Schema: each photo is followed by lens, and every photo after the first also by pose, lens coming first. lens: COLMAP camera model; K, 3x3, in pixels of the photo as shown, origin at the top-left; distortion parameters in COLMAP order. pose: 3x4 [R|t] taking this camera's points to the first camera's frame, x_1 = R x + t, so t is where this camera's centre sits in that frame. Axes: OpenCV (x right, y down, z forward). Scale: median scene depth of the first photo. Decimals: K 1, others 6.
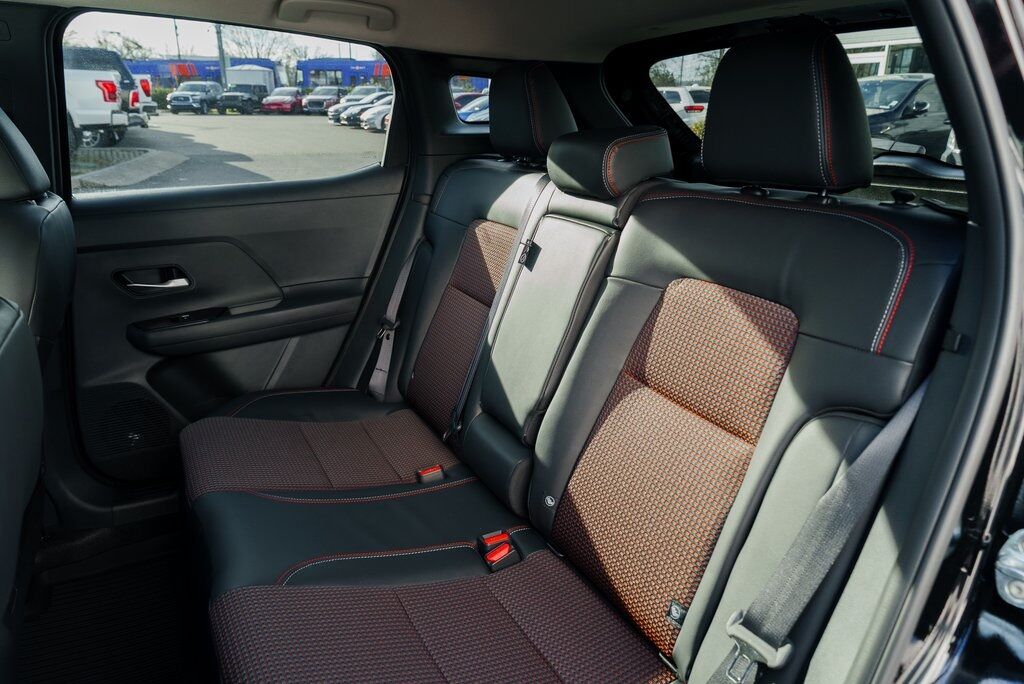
lens RADIAL K [[704.3, 0, 507.7], [0, 704.3, 343.0], [0, 0, 1]] dist [-0.016304, 0.009285]
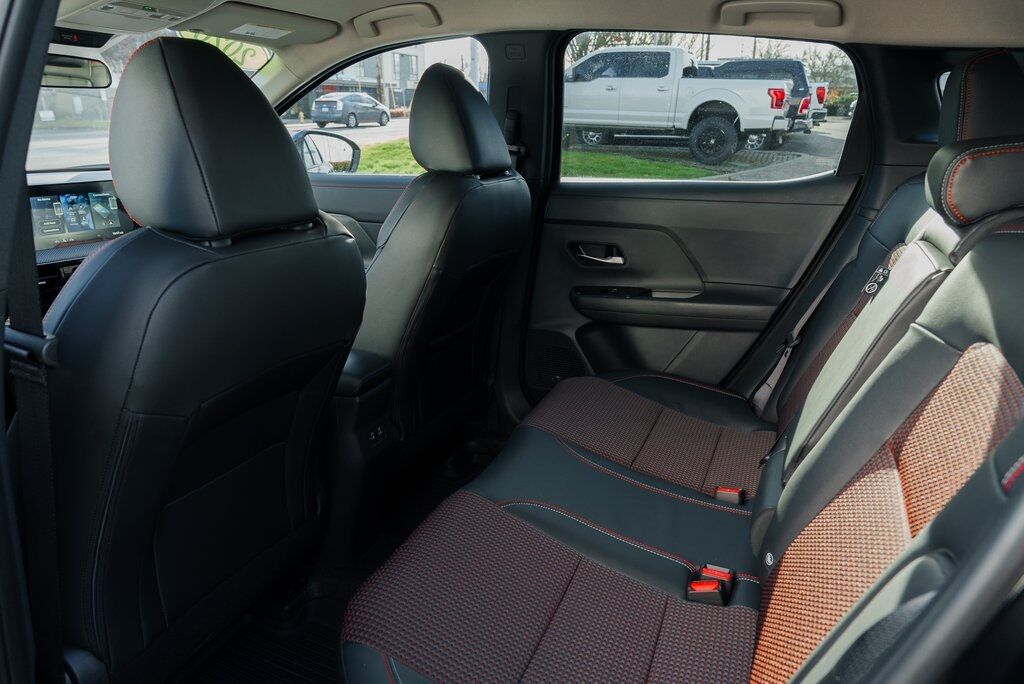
lens RADIAL K [[704.3, 0, 510.1], [0, 704.3, 336.6], [0, 0, 1]] dist [-0.016304, 0.009285]
pose [[0.642151, 0.233862, -0.730034, 0.272030], [-0.246622, 0.964724, 0.092111, -0.025997], [0.725823, 0.120893, 0.677174, 0.096530]]
